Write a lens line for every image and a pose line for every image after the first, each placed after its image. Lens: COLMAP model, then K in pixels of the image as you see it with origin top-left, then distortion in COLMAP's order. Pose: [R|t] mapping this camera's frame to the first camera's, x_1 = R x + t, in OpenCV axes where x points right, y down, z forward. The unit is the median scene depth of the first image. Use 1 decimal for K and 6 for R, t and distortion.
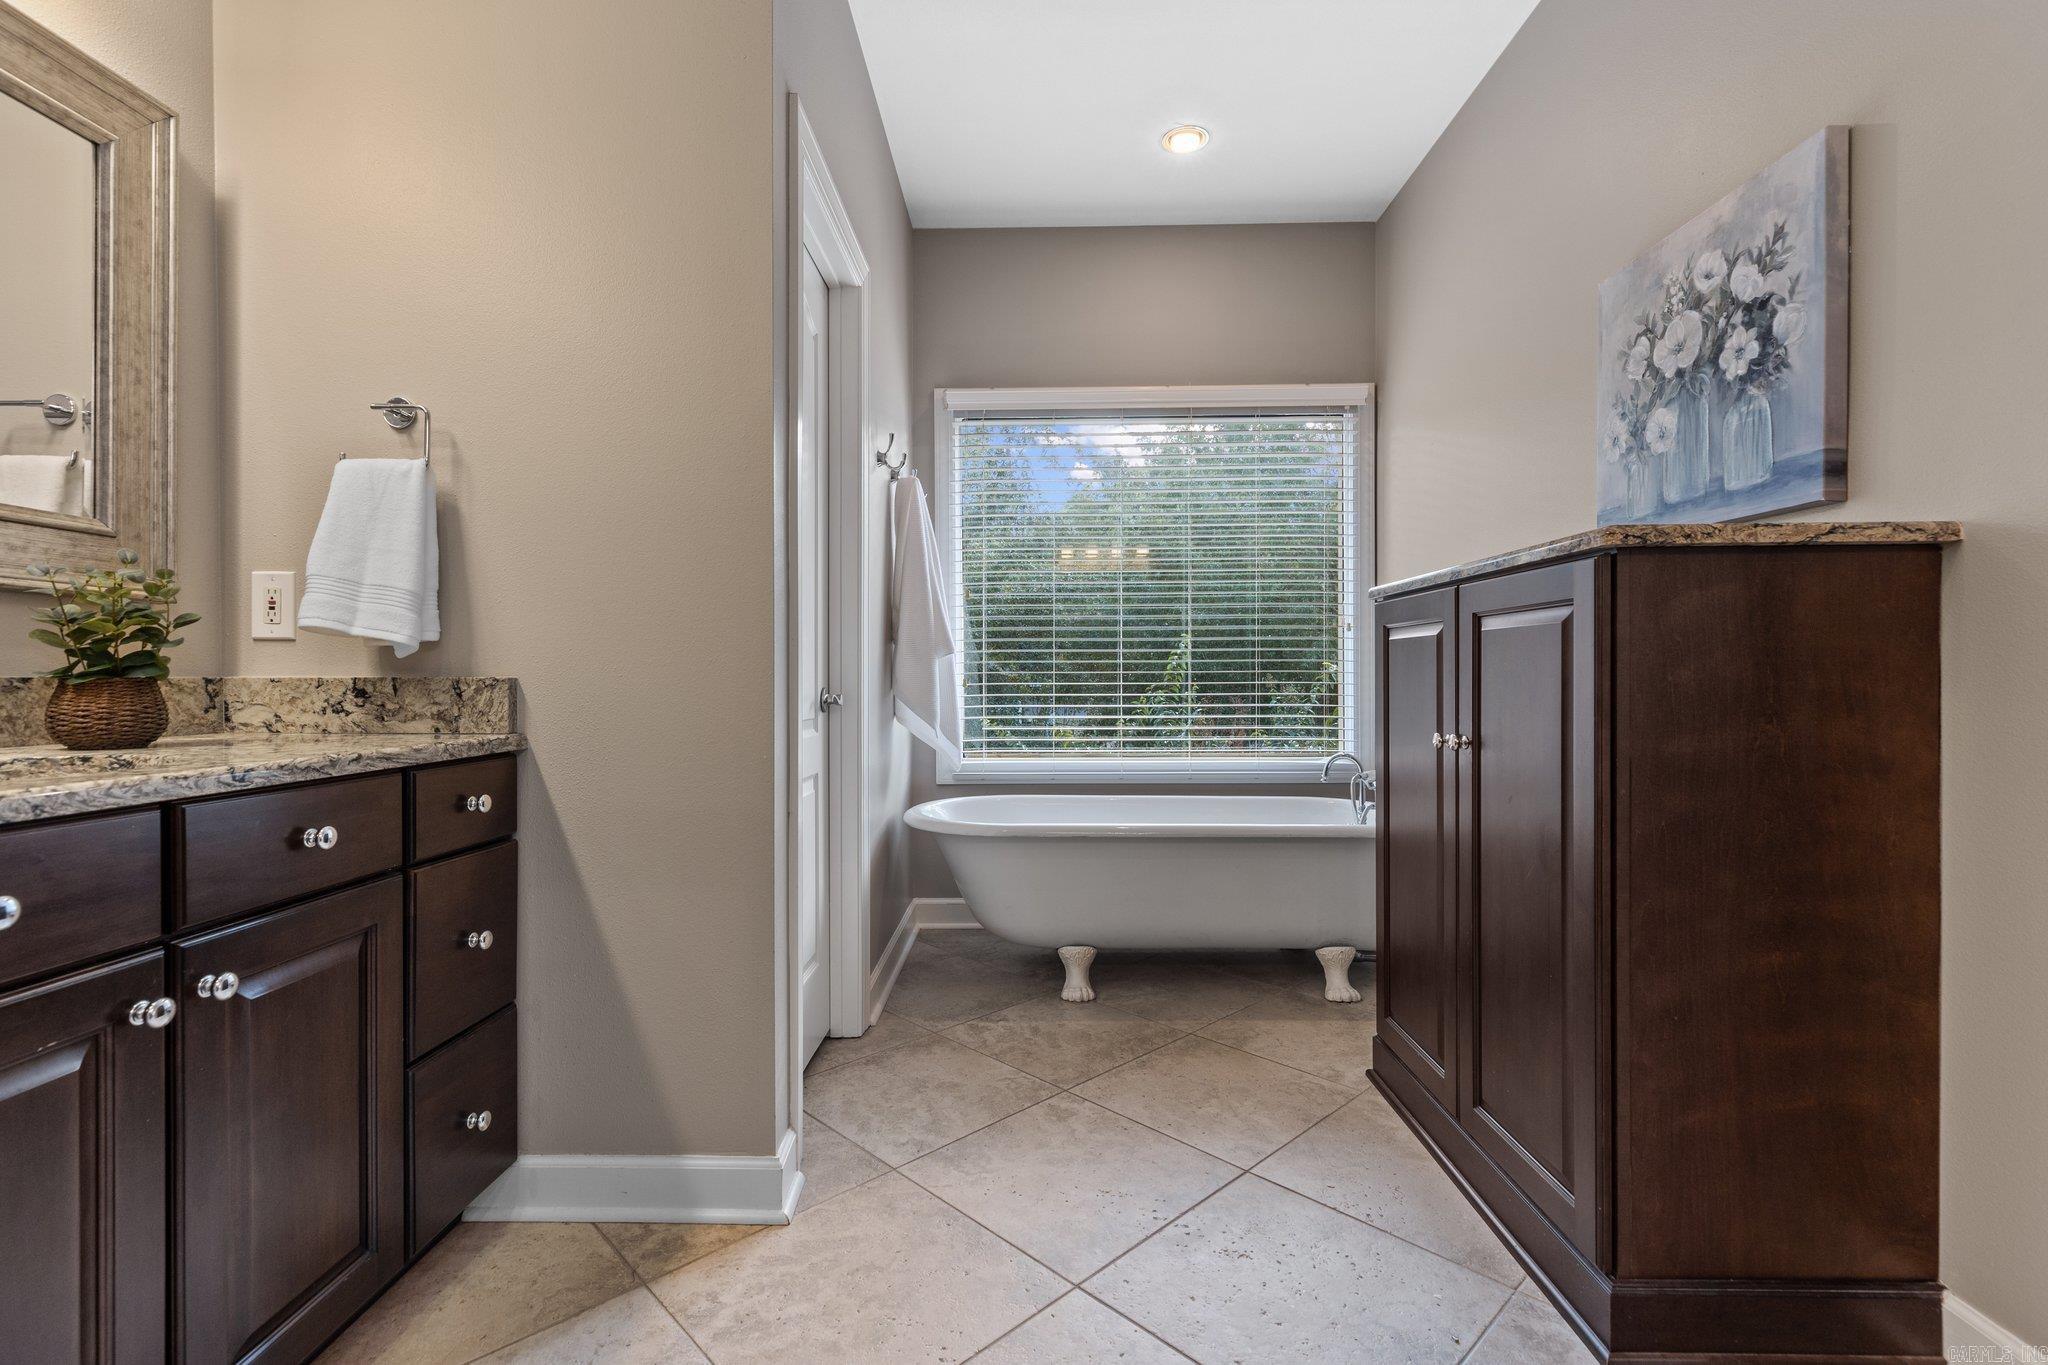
lens RADIAL K [[921.4, 0, 1024.0], [0, 921.4, 682.5], [0, 0, 1]] dist [0.001710, -0.000064]
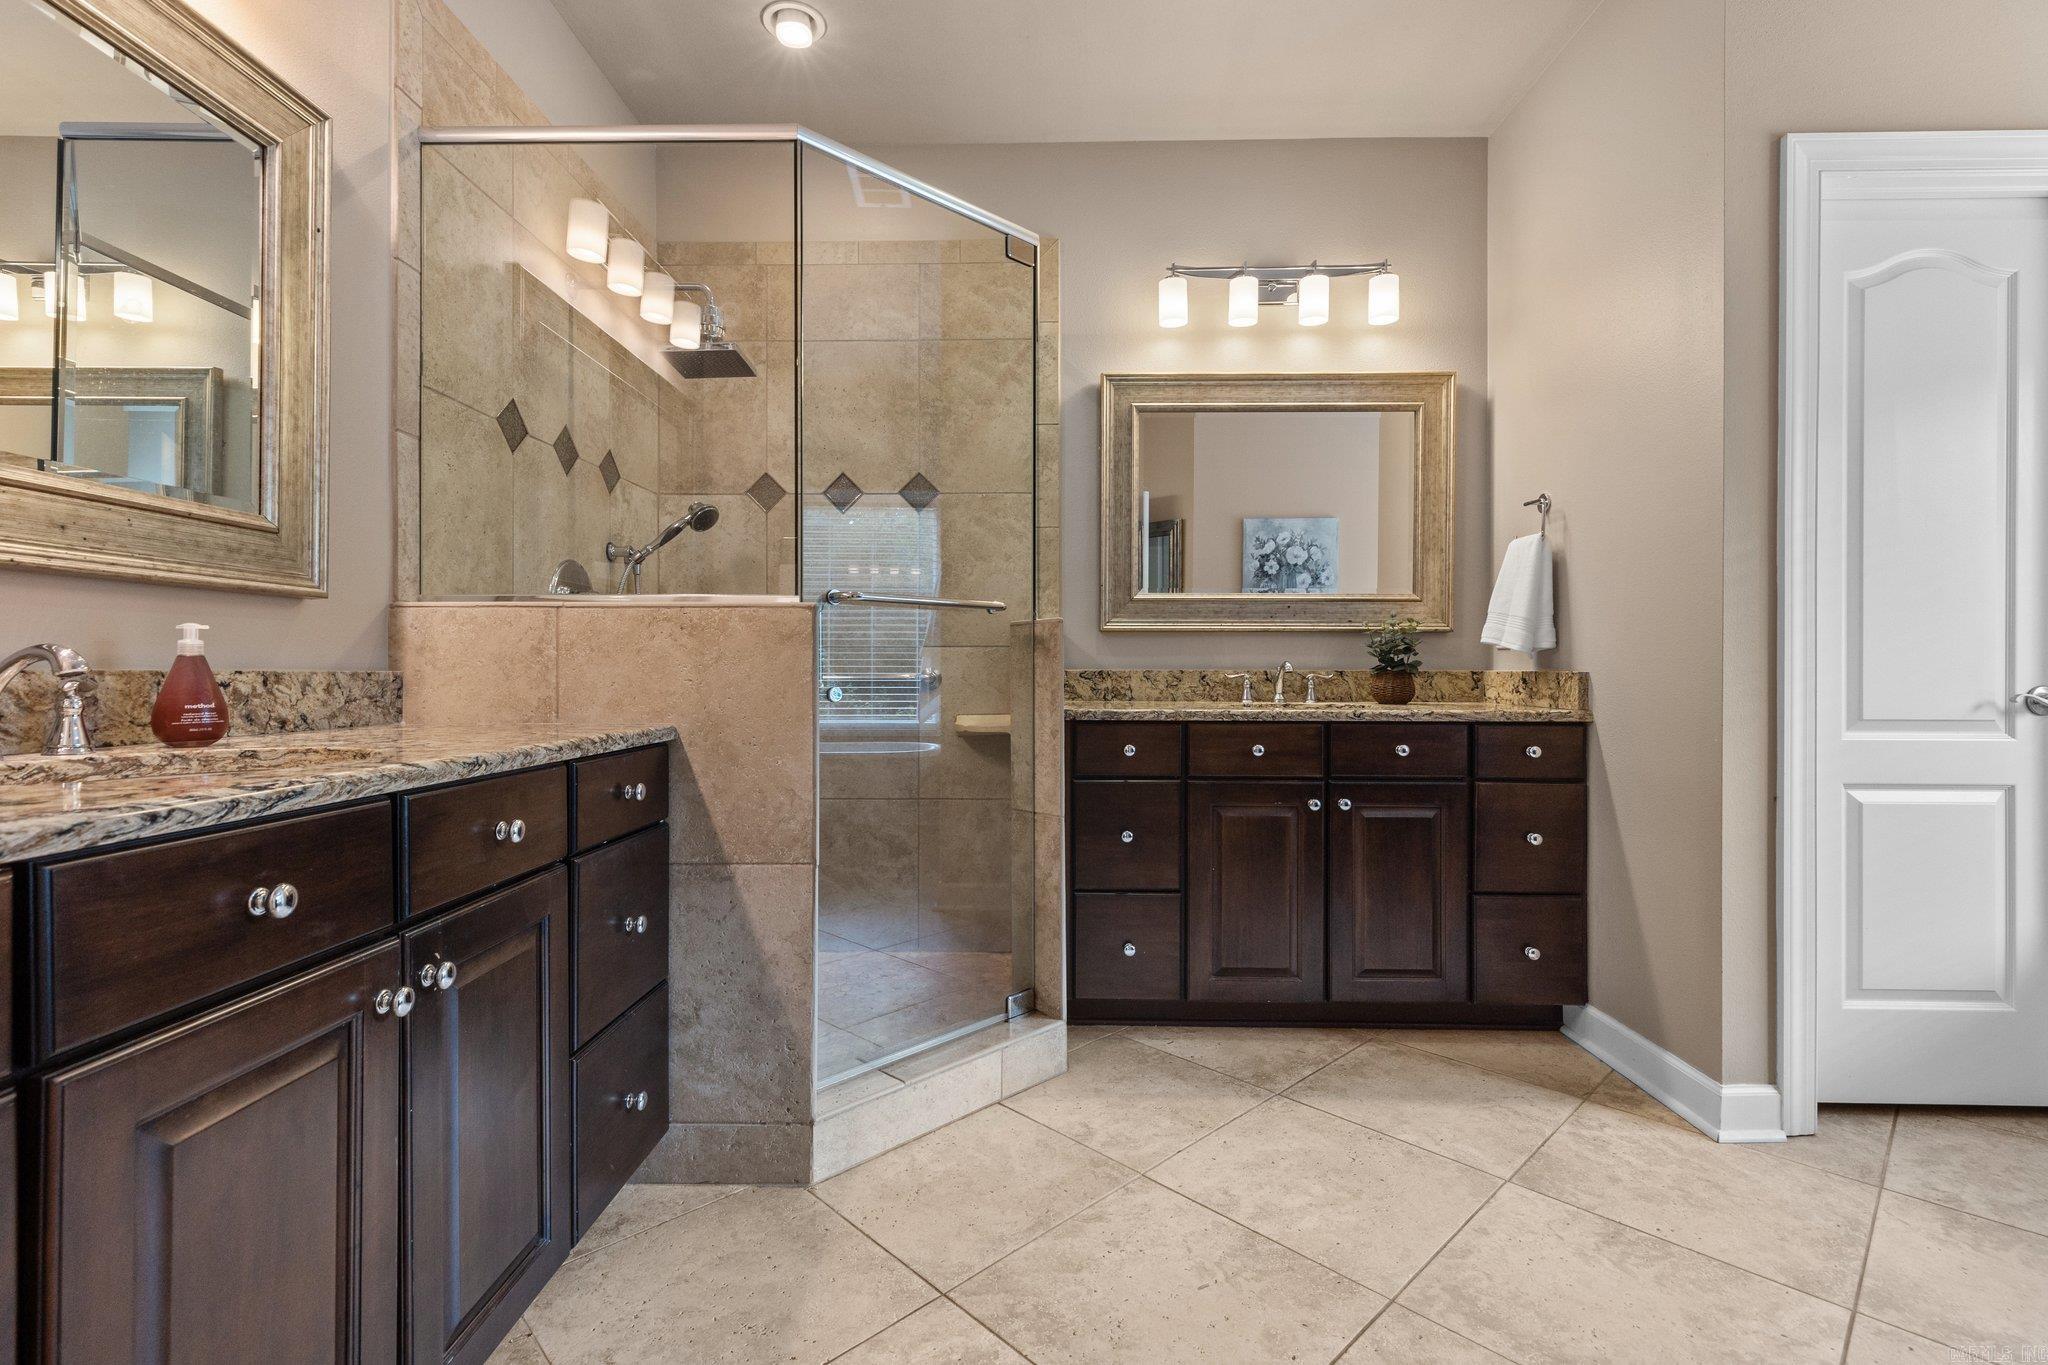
lens RADIAL K [[921.6, 0, 1023.2], [0, 921.6, 673.7], [0, 0, 1]] dist [0.005078, -0.000152]
pose [[-0.006945, 0.005890, -0.999959, 0.915075], [-0.005825, 0.999965, 0.005931, -0.005789], [0.999959, 0.005866, -0.006911, 0.127575]]
